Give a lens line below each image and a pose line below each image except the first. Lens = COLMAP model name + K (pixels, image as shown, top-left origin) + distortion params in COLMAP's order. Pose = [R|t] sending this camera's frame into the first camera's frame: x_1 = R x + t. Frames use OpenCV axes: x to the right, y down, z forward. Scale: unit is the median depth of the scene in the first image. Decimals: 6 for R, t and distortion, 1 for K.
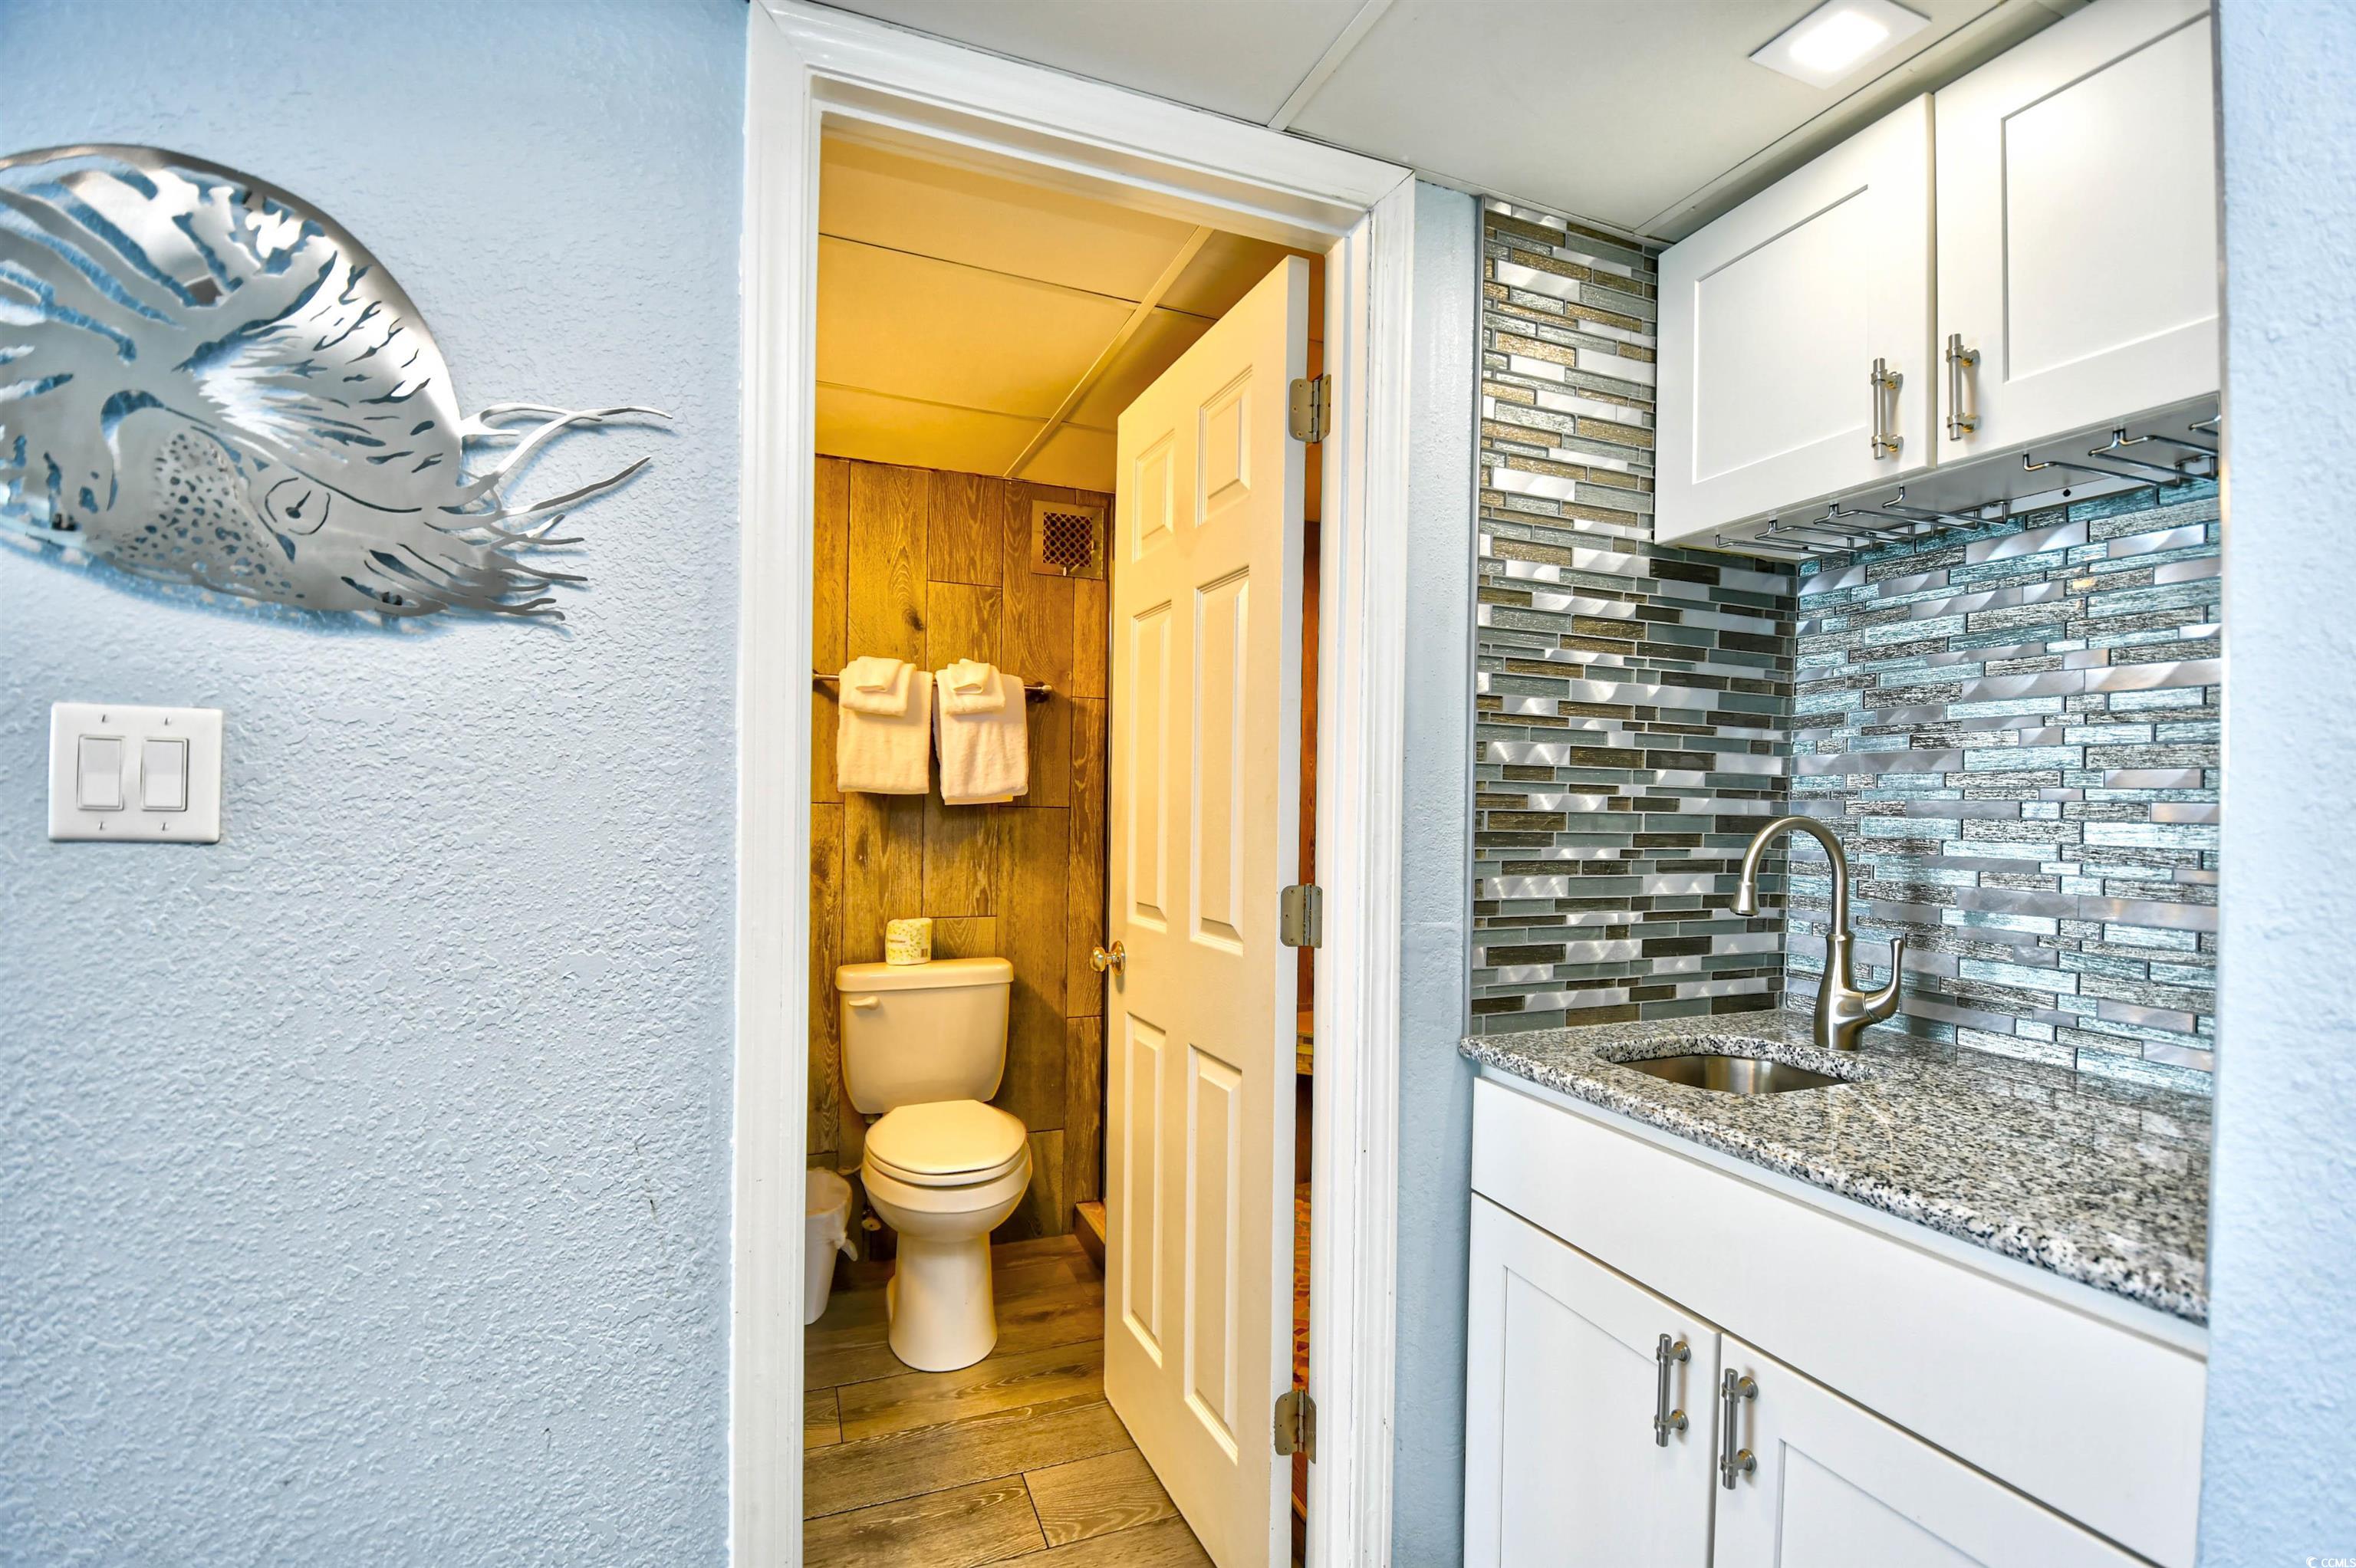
lens RADIAL K [[1054.1, 0, 1159.8], [0, 1054.1, 801.6], [0, 0, 1]] dist [0.005690, -0.016152]
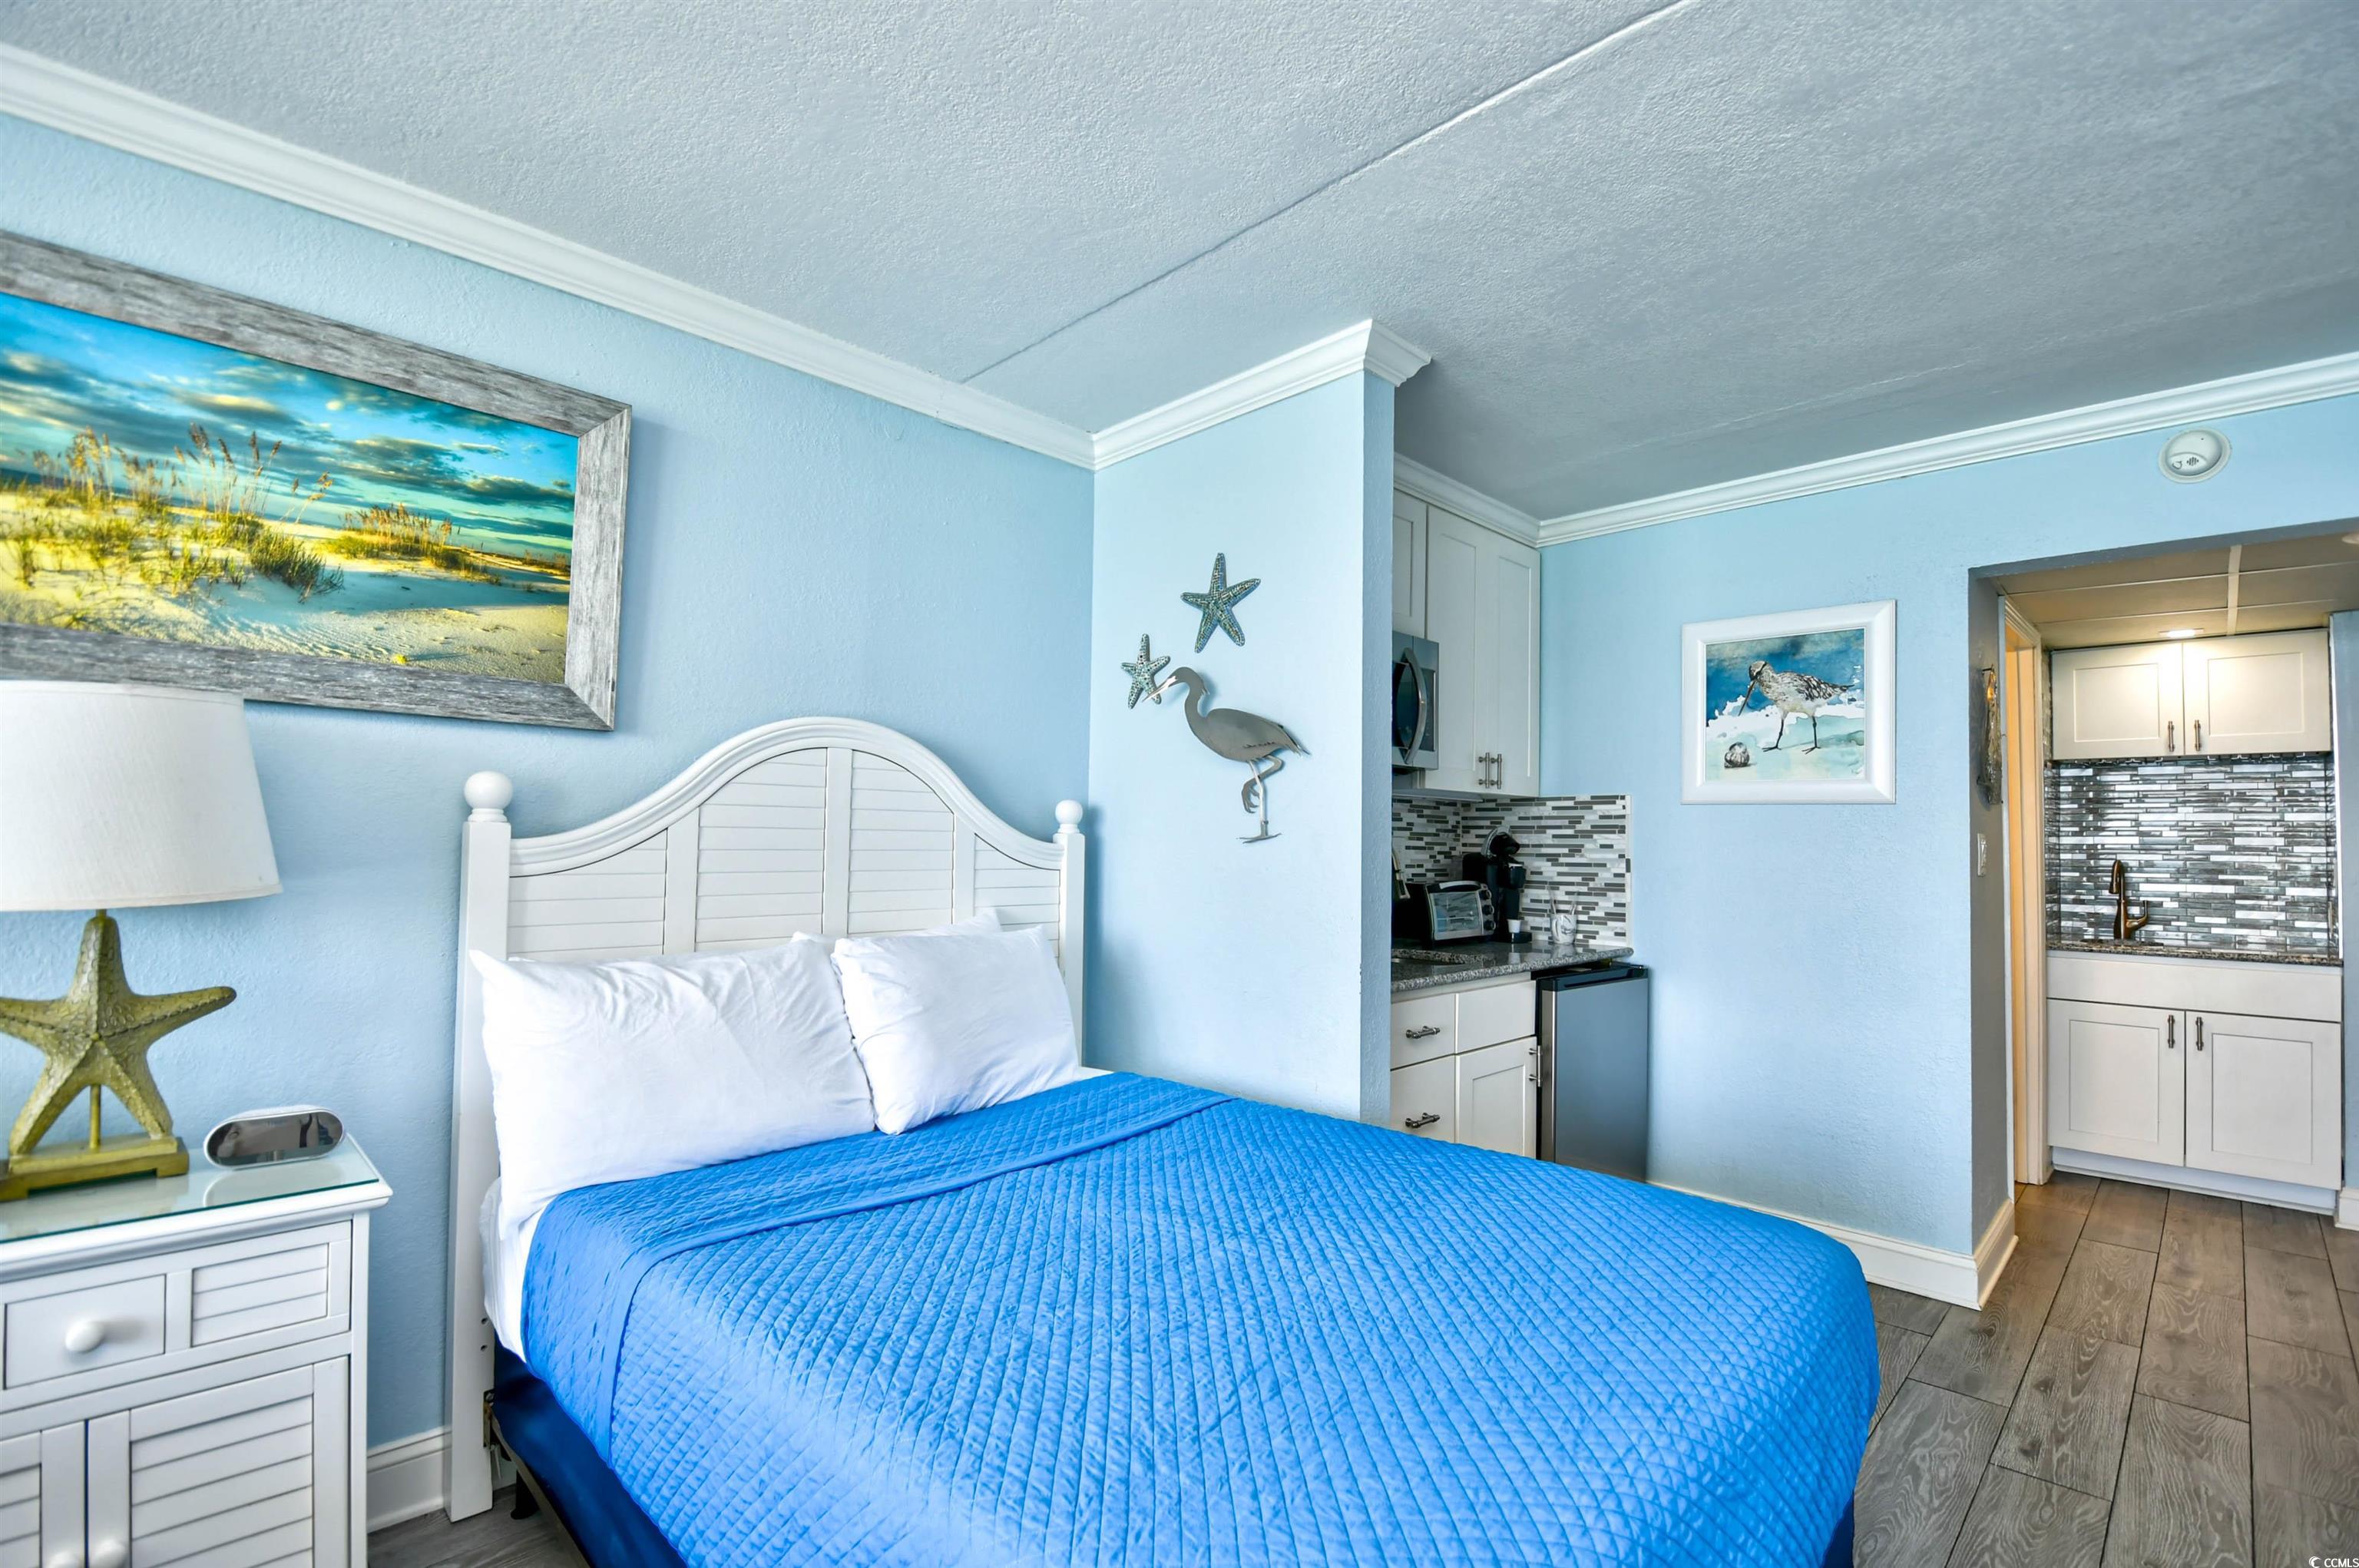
lens RADIAL K [[1055.6, 0, 1176.2], [0, 1055.6, 810.9], [0, 0, 1]] dist [0.005690, -0.016152]
pose [[0.917059, 0.006596, 0.398698, -4.133104], [0.005402, 0.999566, -0.028961, -0.074477], [-0.398715, 0.028713, 0.916625, -0.895965]]
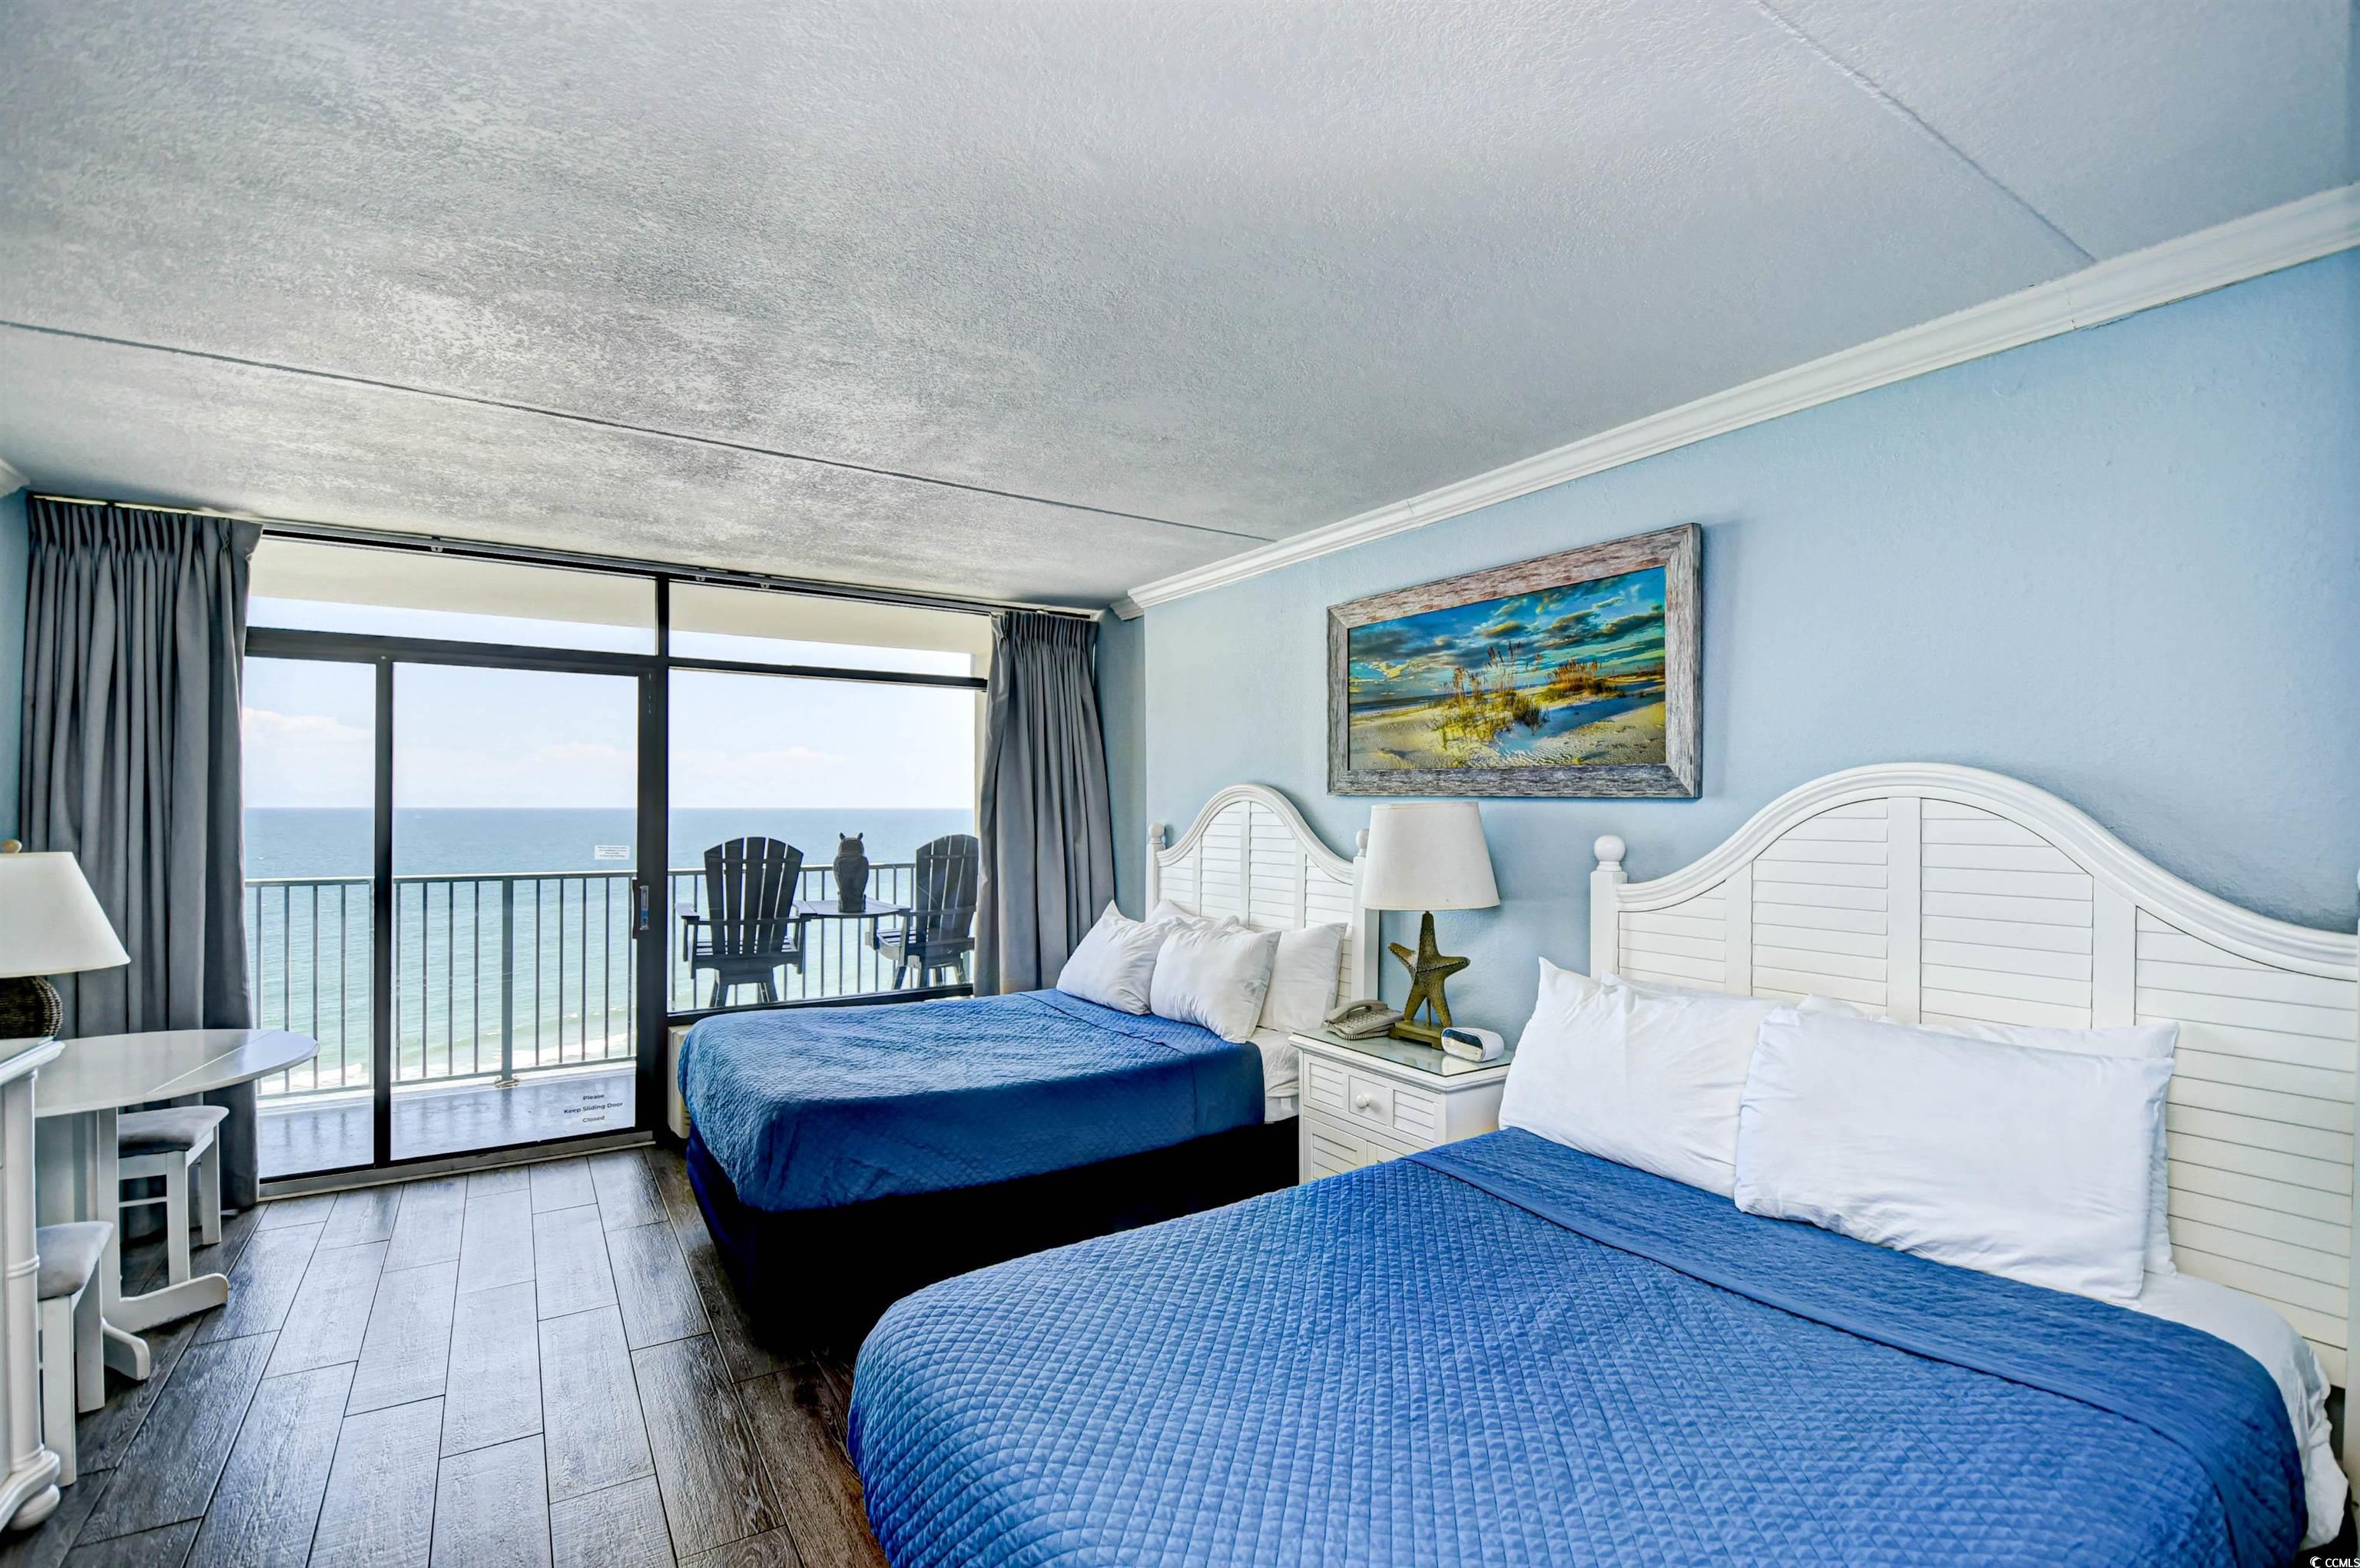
lens RADIAL K [[1056.0, 0, 1166.6], [0, 1056.0, 798.6], [0, 0, 1]] dist [0.005690, -0.016152]
pose [[0.179249, -0.022168, -0.983554, -2.094074], [-0.002478, 0.999733, -0.022984, -0.233969], [0.983801, 0.006558, 0.179146, -0.235890]]
